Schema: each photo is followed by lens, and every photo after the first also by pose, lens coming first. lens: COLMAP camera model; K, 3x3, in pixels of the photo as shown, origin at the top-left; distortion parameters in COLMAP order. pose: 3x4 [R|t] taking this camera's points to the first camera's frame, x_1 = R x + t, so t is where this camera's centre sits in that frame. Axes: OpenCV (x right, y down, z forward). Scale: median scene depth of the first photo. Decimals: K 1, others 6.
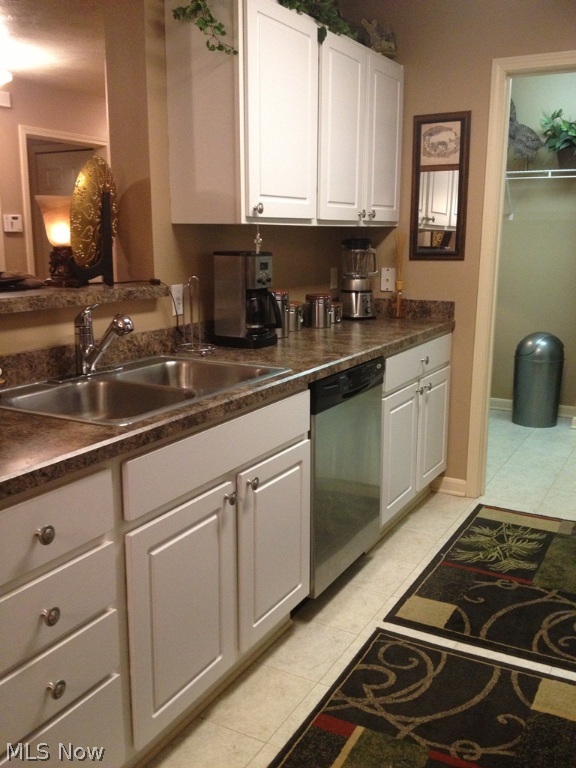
lens RADIAL K [[705.8, 0, 288.0], [0, 705.8, 384.0], [0, 0, 1]] dist [0.103935, -0.190026]
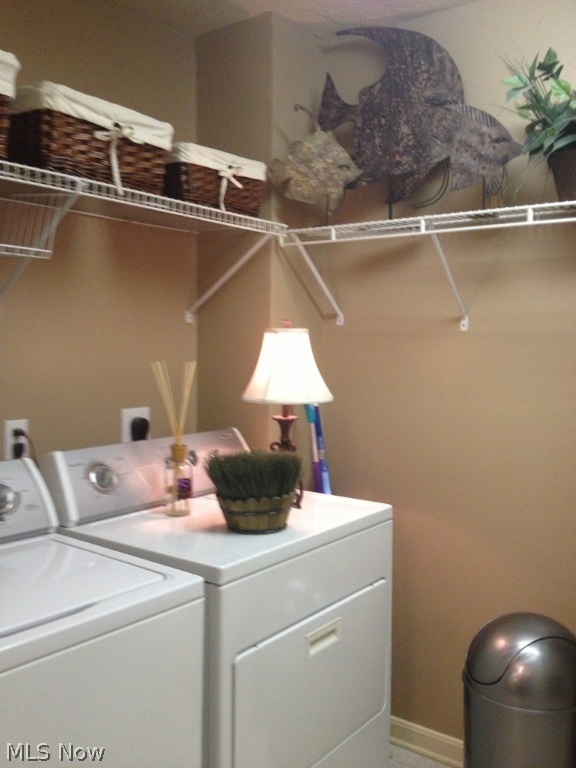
lens RADIAL K [[705.8, 0, 288.0], [0, 705.8, 384.0], [0, 0, 1]] dist [0.103935, -0.190026]
pose [[0.991320, 0.020550, -0.129854, 0.279848], [-0.039110, 0.989088, -0.142040, -0.139947], [0.125519, 0.145886, 0.981307, 0.601314]]
